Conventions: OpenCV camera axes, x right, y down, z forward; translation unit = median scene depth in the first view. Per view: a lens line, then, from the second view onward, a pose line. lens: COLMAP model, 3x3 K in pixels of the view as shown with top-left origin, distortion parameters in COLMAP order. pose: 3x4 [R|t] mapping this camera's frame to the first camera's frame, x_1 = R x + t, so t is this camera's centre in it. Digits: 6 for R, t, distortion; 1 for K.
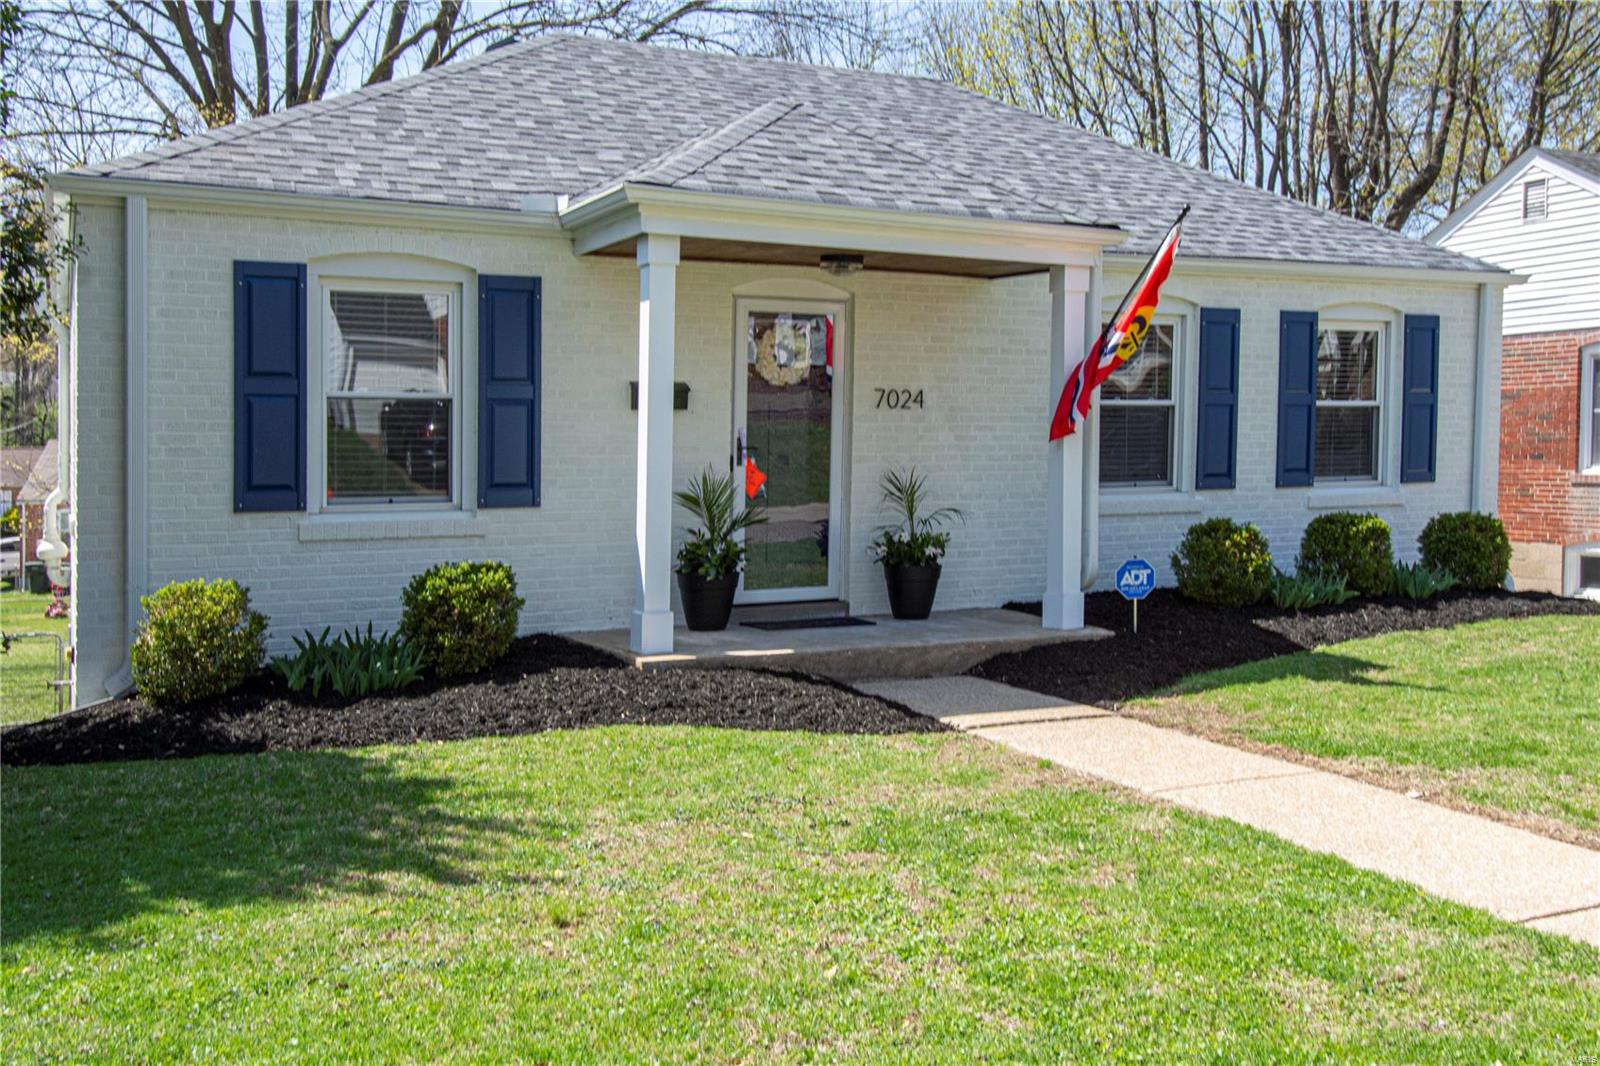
lens RADIAL K [[1493.7, 0, 801.7], [0, 1493.7, 494.3], [0, 0, 1]] dist [0.022786, -0.006657]
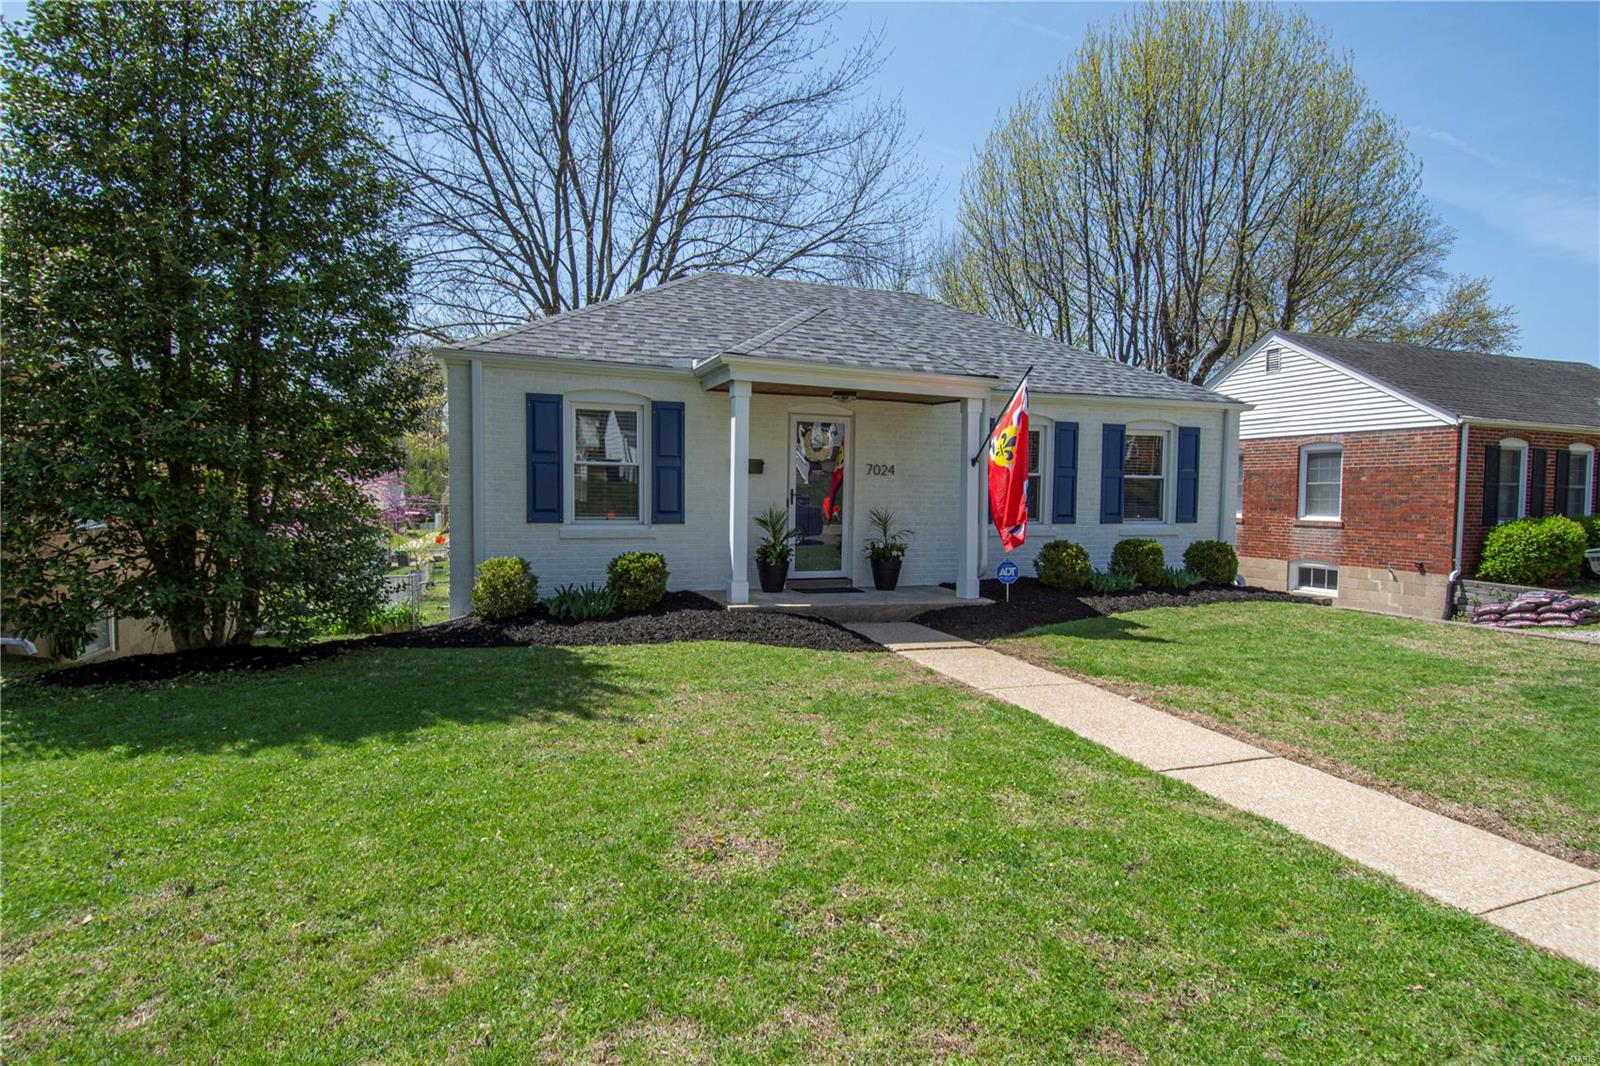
lens RADIAL K [[823.8, 0, 807.1], [0, 823.8, 527.3], [0, 0, 1]] dist [0.030878, -0.040804]
pose [[0.992402, 0.026490, -0.120153, 0.100820], [-0.025063, 0.999596, 0.013375, -0.004965], [0.120459, -0.010262, 0.992665, -0.015868]]
